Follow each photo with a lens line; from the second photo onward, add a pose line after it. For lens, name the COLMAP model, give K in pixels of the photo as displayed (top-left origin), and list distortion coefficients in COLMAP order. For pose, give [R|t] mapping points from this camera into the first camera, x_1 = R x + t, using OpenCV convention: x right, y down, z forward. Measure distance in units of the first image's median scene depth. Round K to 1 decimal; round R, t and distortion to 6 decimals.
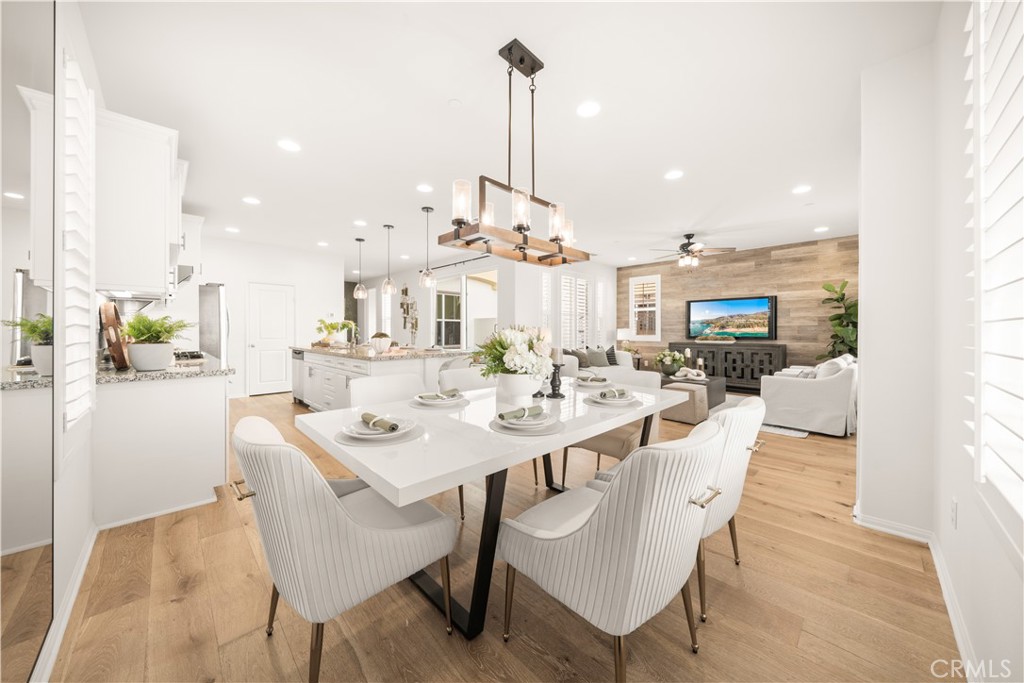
lens RADIAL K [[351.0, 0, 515.6], [0, 351.0, 332.4], [0, 0, 1]] dist [-0.003126, 0.000403]
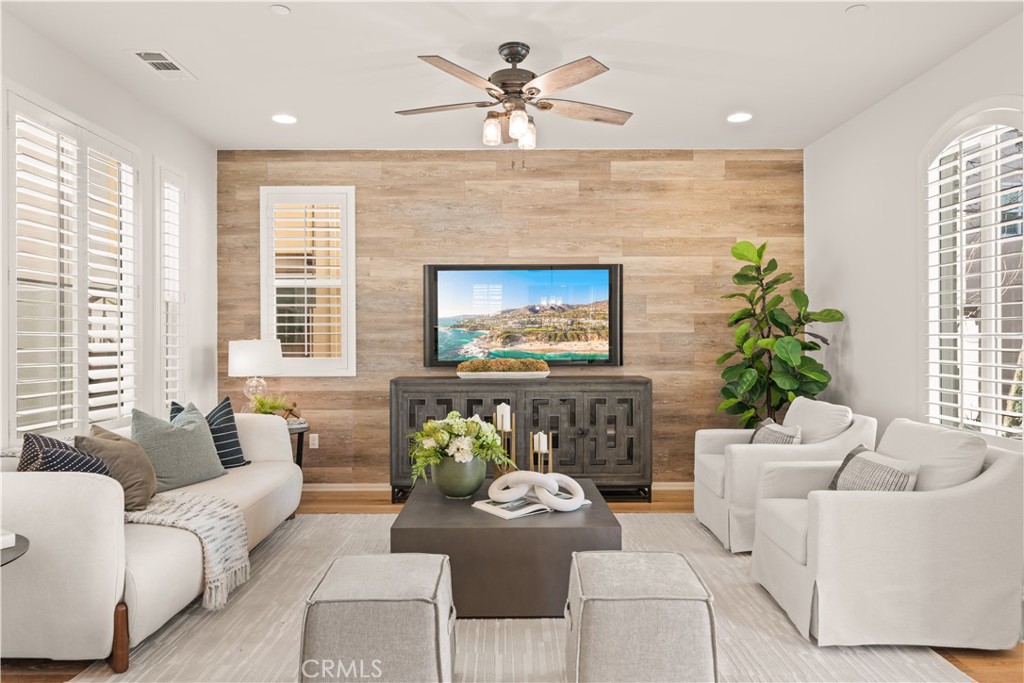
lens RADIAL K [[678.3, 0, 510.9], [0, 678.3, 341.2], [0, 0, 1]] dist [0.006531, 0.000553]
pose [[0.703582, -0.005699, 0.710591, 0.046745], [0.006477, 0.999978, 0.001606, -0.011646], [-0.710584, 0.003473, 0.703603, 0.497364]]
